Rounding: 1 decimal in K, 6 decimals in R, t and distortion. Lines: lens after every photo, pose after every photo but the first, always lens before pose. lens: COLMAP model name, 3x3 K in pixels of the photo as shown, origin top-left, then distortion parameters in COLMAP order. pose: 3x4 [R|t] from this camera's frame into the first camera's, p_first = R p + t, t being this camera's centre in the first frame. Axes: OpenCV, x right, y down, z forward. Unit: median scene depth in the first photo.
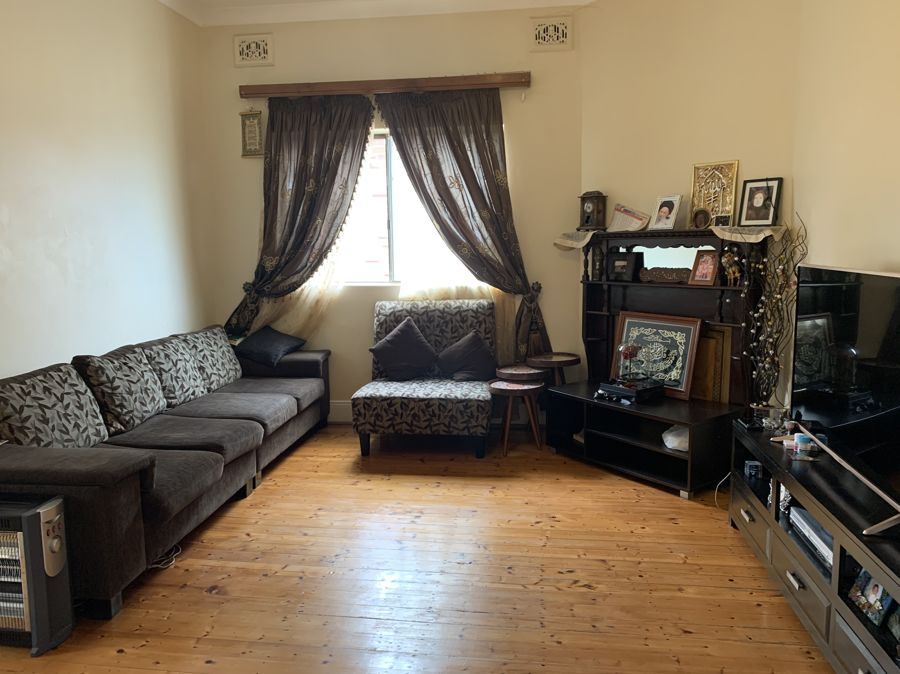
lens RADIAL K [[687.6, 0, 449.4], [0, 687.6, 337.0], [0, 0, 1]] dist [0.001911, -0.004476]
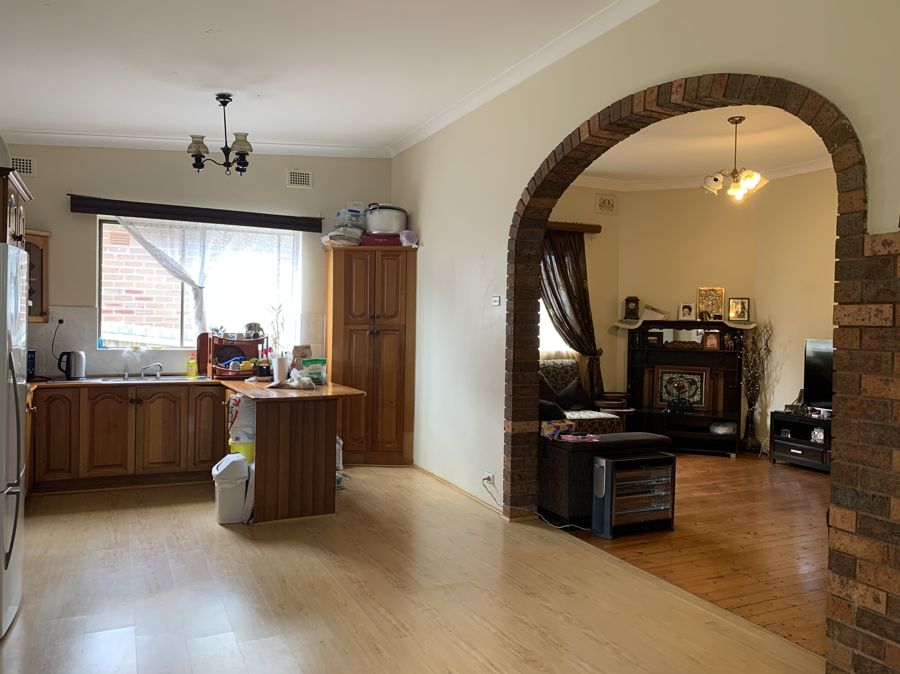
lens RADIAL K [[687.6, 0, 449.3], [0, 687.6, 335.9], [0, 0, 1]] dist [0.001911, -0.004476]
pose [[0.837714, 0.024661, 0.545552, -1.136662], [0.041718, 0.993171, -0.108956, 0.056714], [-0.544513, 0.114033, 0.830965, -0.179445]]
